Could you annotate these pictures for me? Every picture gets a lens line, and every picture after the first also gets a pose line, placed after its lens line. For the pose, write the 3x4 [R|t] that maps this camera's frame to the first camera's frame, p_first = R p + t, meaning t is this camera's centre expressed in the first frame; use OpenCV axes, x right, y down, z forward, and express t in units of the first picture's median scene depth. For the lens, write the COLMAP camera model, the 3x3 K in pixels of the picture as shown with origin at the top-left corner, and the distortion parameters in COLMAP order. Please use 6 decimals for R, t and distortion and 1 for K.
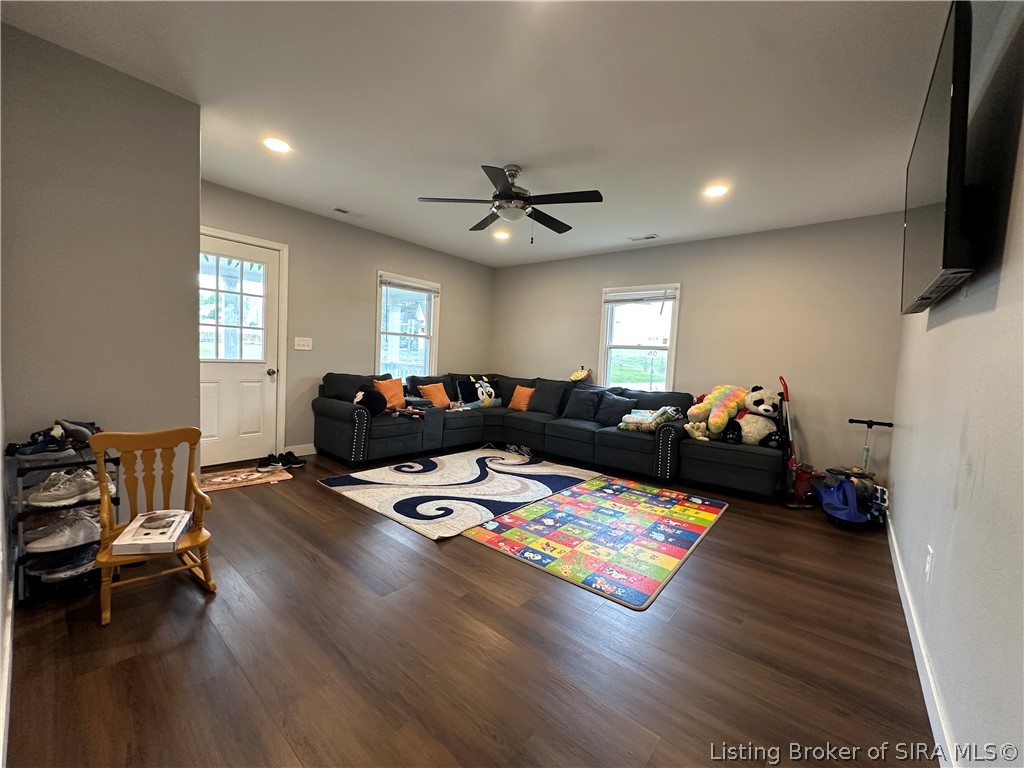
lens RADIAL K [[409.2, 0, 512.0], [0, 409.2, 380.3], [0, 0, 1]] dist [0.000630, 0.000306]
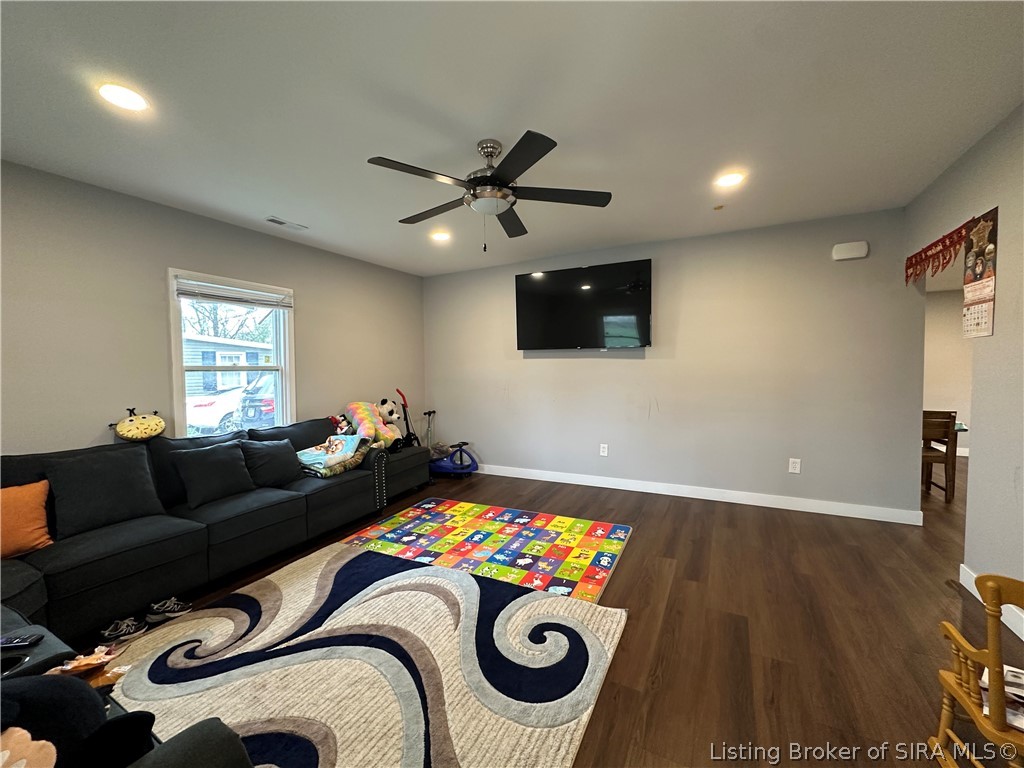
lens RADIAL K [[409.2, 0, 512.8], [0, 409.2, 381.5], [0, 0, 1]] dist [0.000630, 0.000306]
pose [[-0.218239, -0.077505, 0.972813, -0.675902], [0.062748, 0.993664, 0.093243, -0.136155], [-0.973876, 0.081392, -0.211993, 1.009208]]
